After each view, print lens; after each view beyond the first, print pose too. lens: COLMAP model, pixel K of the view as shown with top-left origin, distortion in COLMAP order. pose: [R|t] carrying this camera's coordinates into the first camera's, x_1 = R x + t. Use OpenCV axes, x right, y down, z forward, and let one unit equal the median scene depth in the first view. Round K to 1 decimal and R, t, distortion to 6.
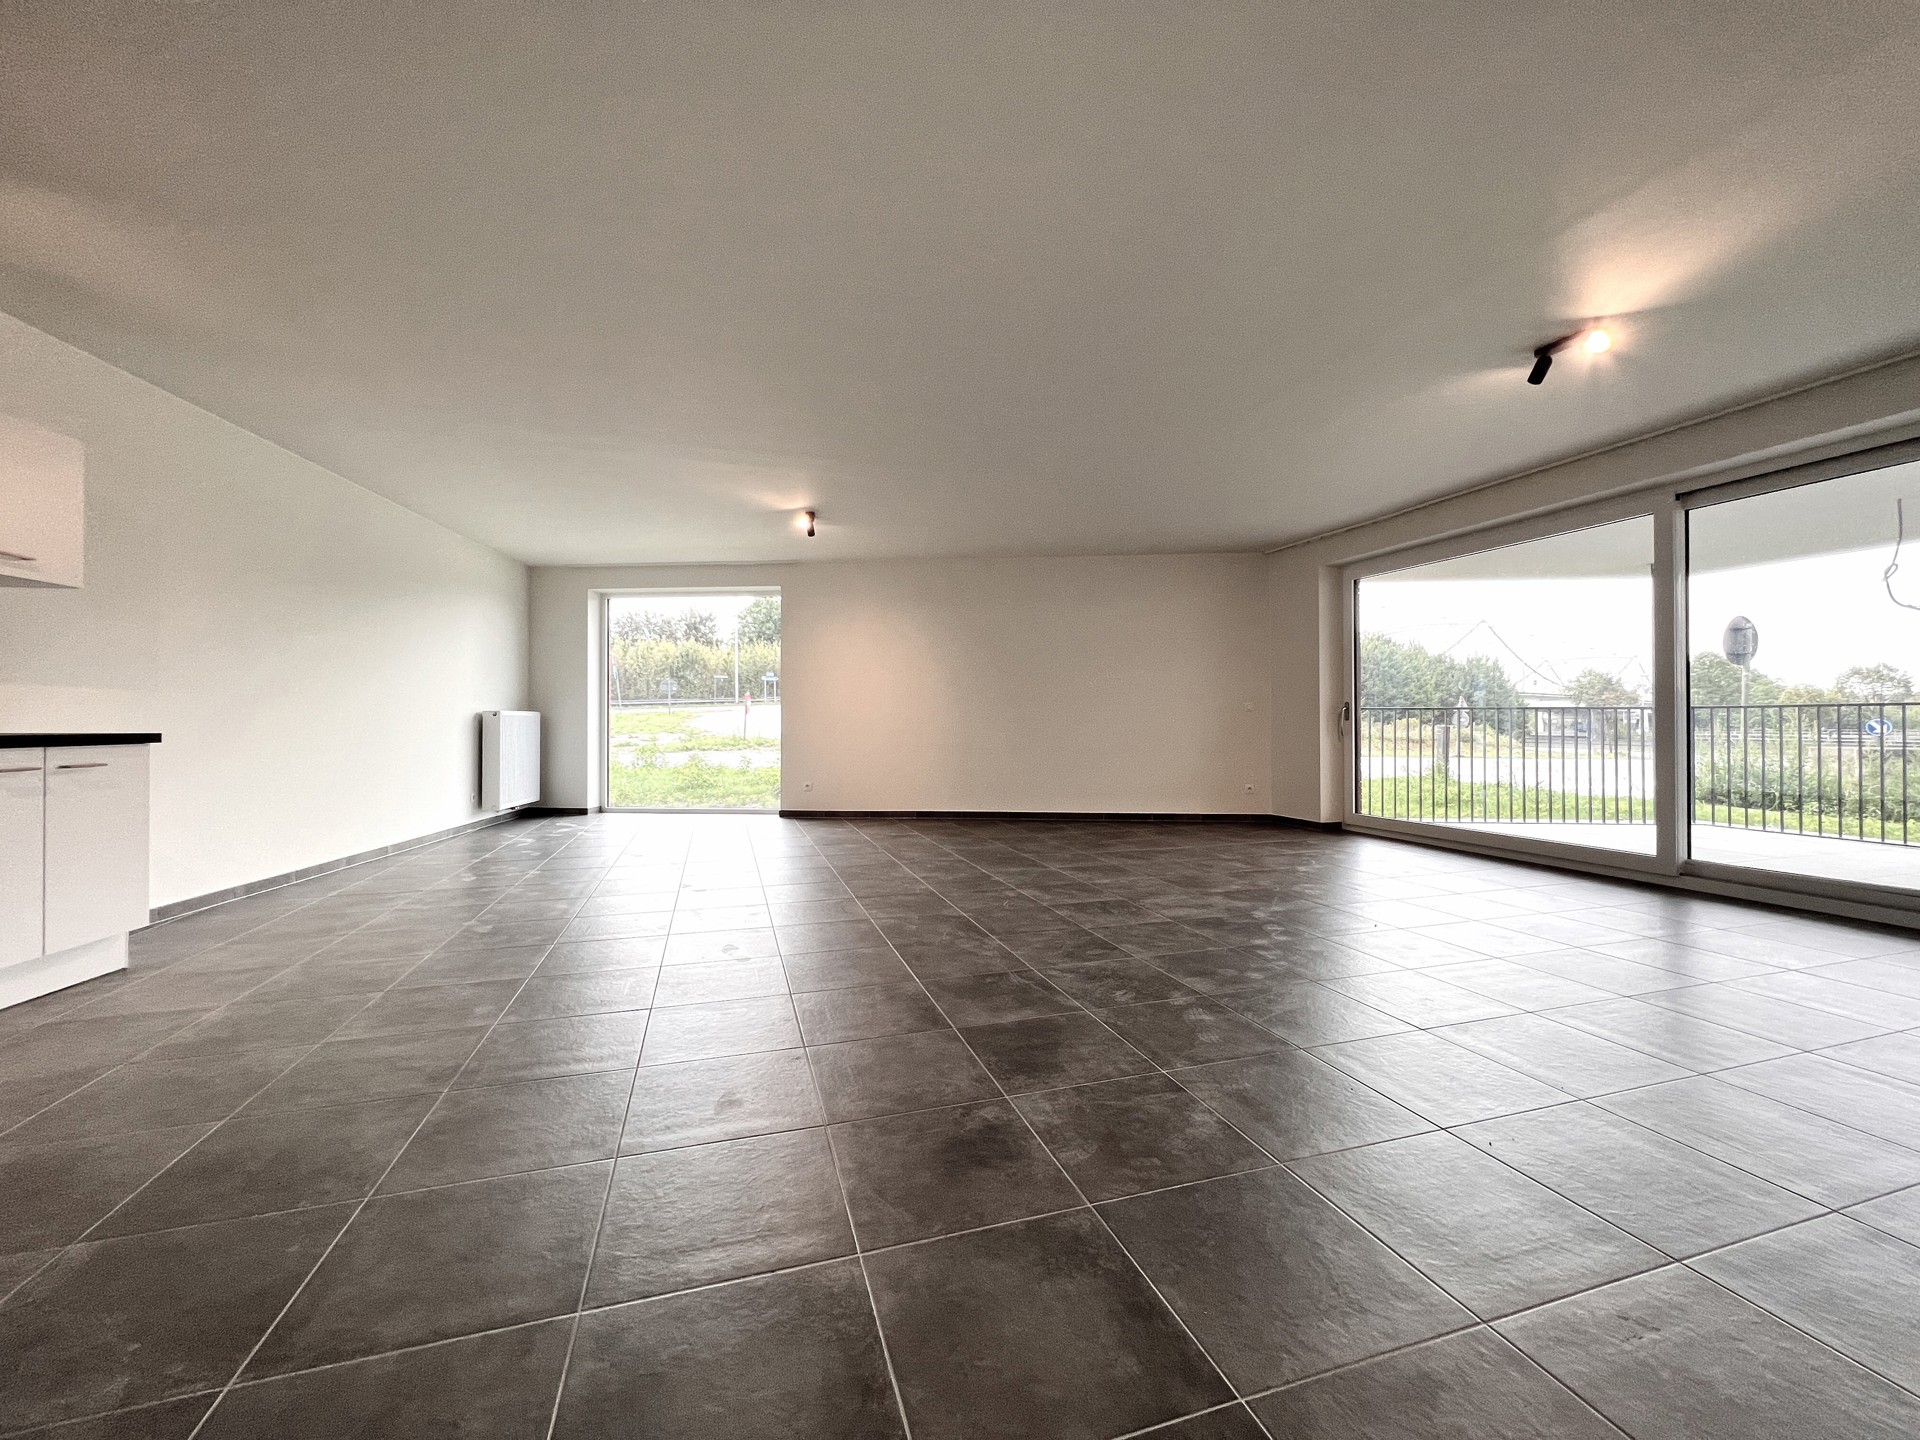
lens RADIAL K [[762.5, 0, 962.3], [0, 762.5, 715.8], [0, 0, 1]] dist [0.001664, 0.000270]
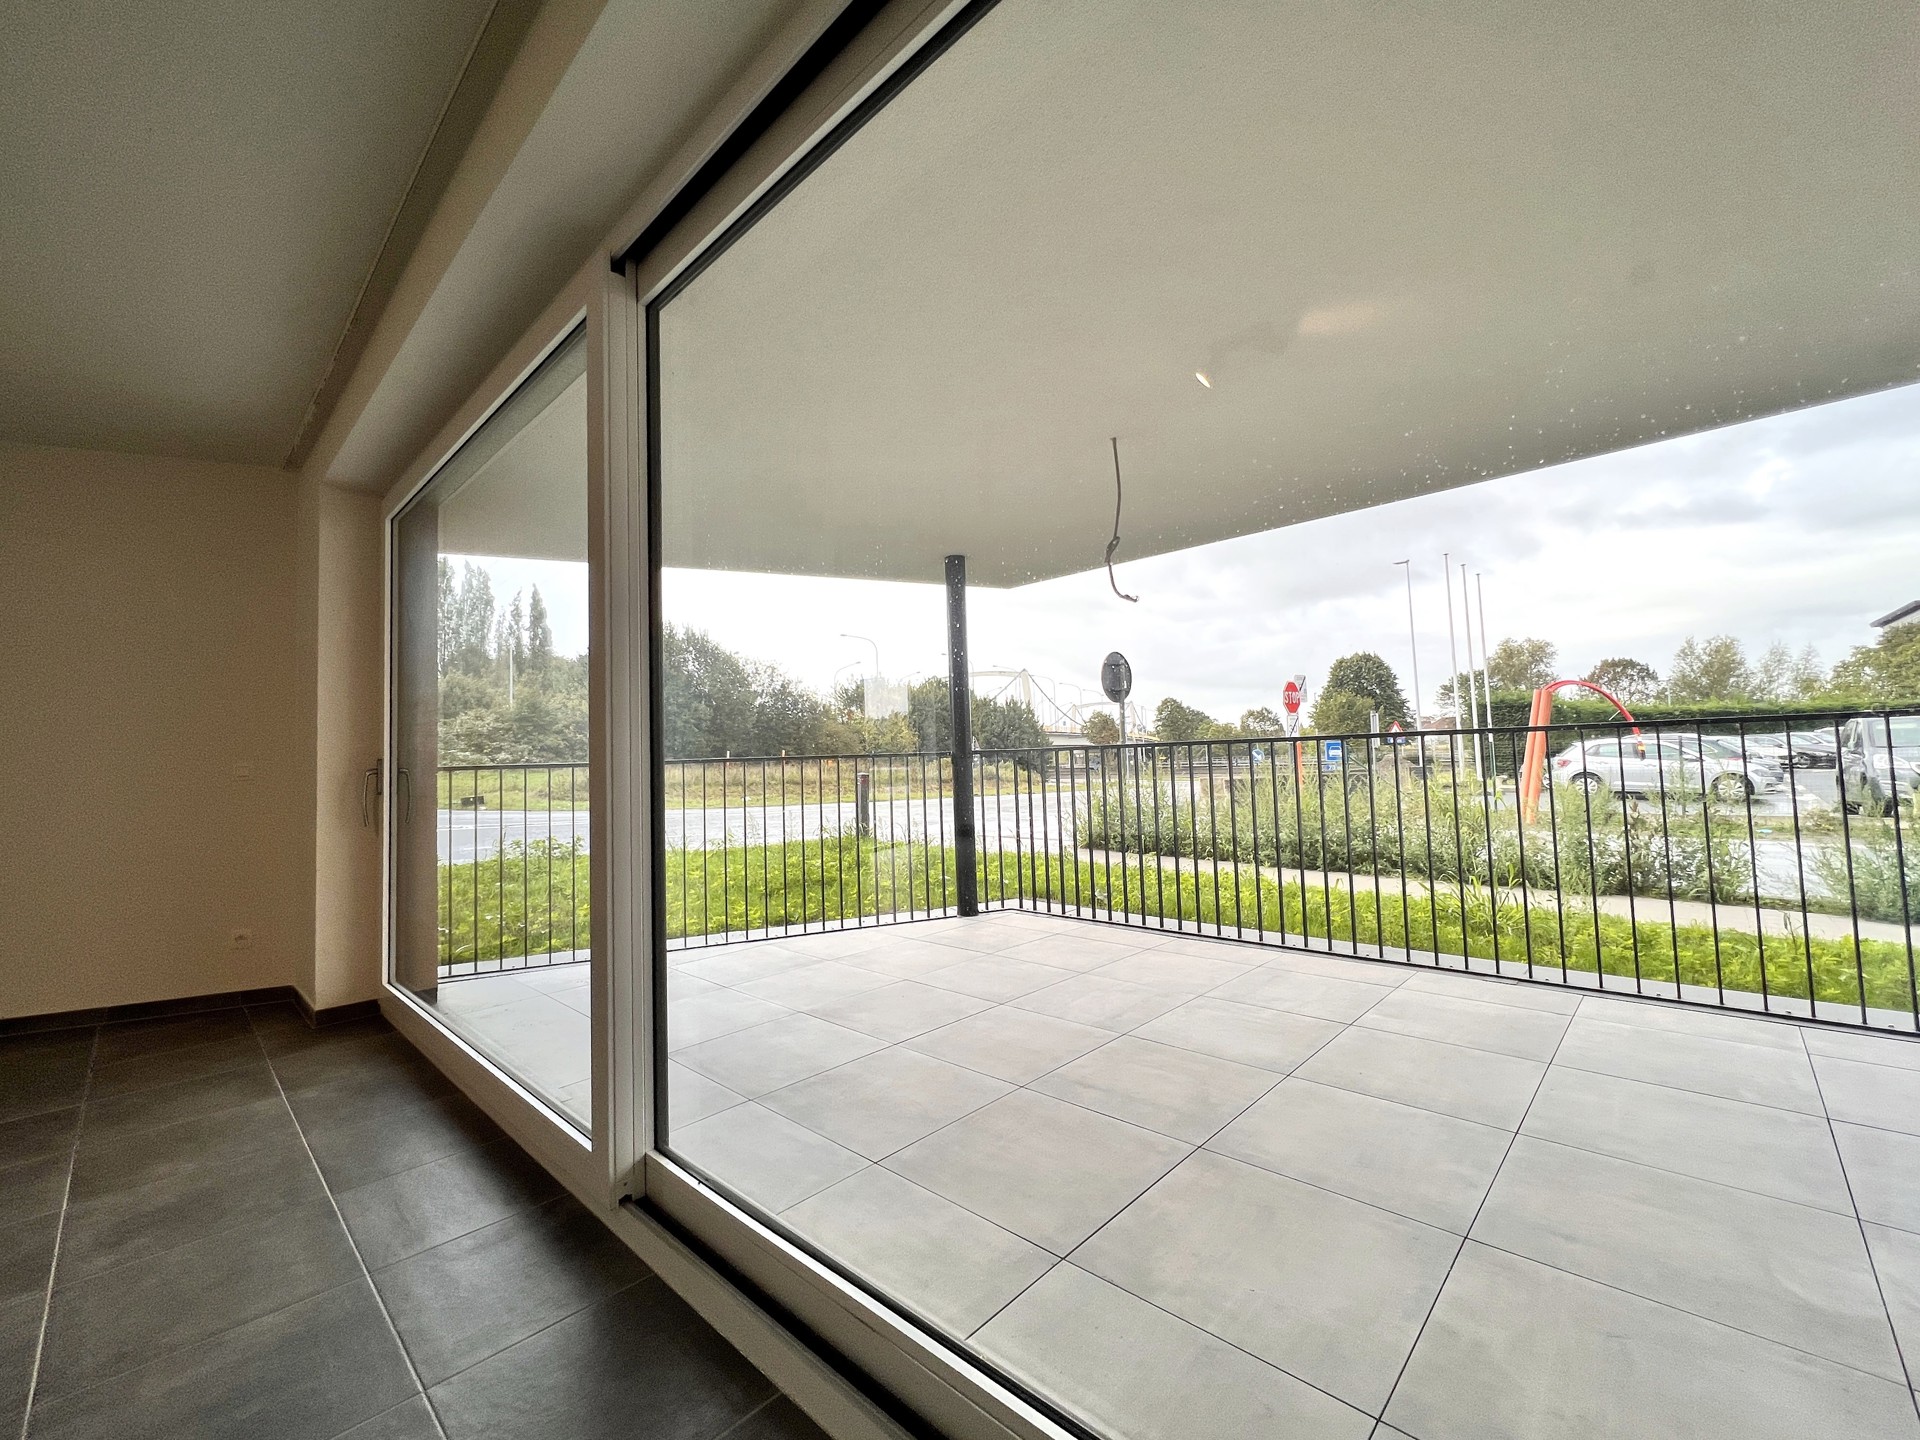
lens RADIAL K [[782.1, 0, 964.6], [0, 782.1, 718.7], [0, 0, 1]] dist [-0.001906, -0.000154]
pose [[0.880124, -0.002300, 0.474739, 0.097491], [0.027036, 0.998608, -0.045285, -0.001841], [-0.473974, 0.052692, 0.878961, 0.059595]]
